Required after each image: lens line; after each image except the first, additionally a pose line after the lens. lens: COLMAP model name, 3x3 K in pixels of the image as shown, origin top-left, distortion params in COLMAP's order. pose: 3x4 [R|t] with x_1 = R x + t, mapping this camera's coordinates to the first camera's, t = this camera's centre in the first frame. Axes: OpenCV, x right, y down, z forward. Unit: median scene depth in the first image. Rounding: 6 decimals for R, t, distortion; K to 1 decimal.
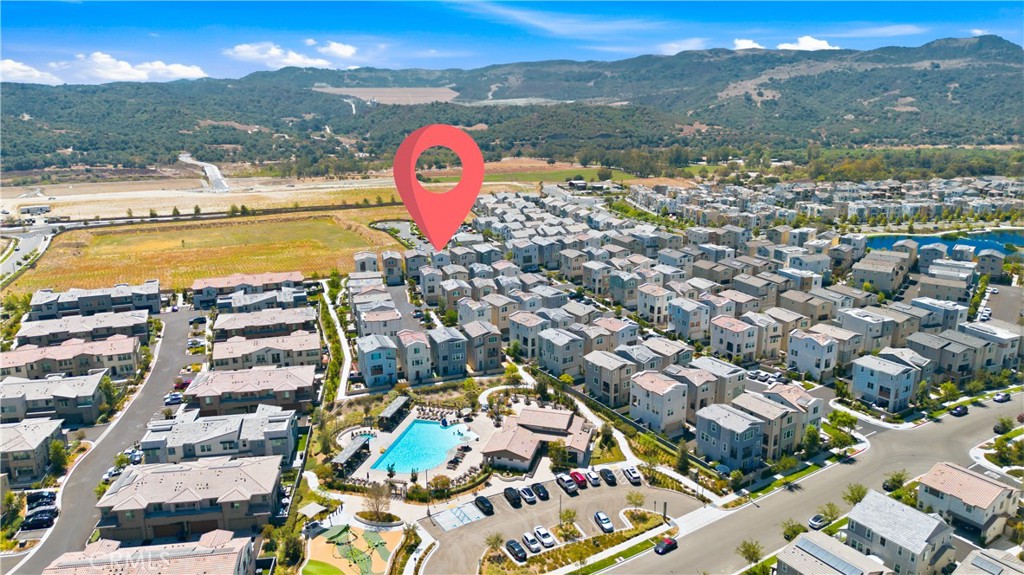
lens RADIAL K [[748.4, 0, 512.0], [0, 748.4, 287.5], [0, 0, 1]] dist [0.098593, -0.114857]
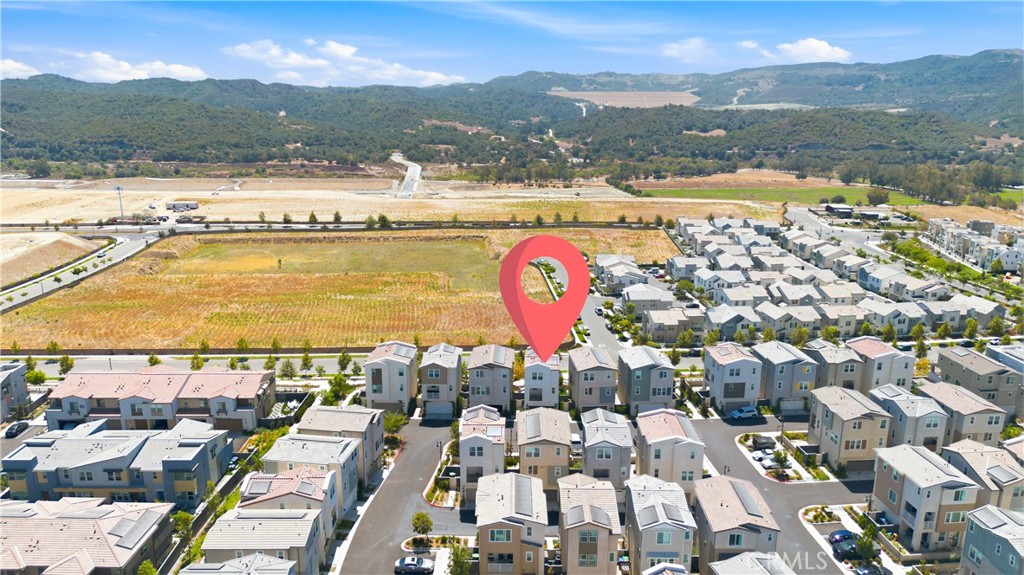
lens RADIAL K [[748.4, 0, 512.0], [0, 748.4, 287.5], [0, 0, 1]] dist [0.098593, -0.114857]
pose [[0.952043, 0.090231, -0.292355, 0.005172], [-0.093070, 0.995651, 0.004212, -0.022342], [0.291464, 0.023199, 0.956300, 0.129223]]
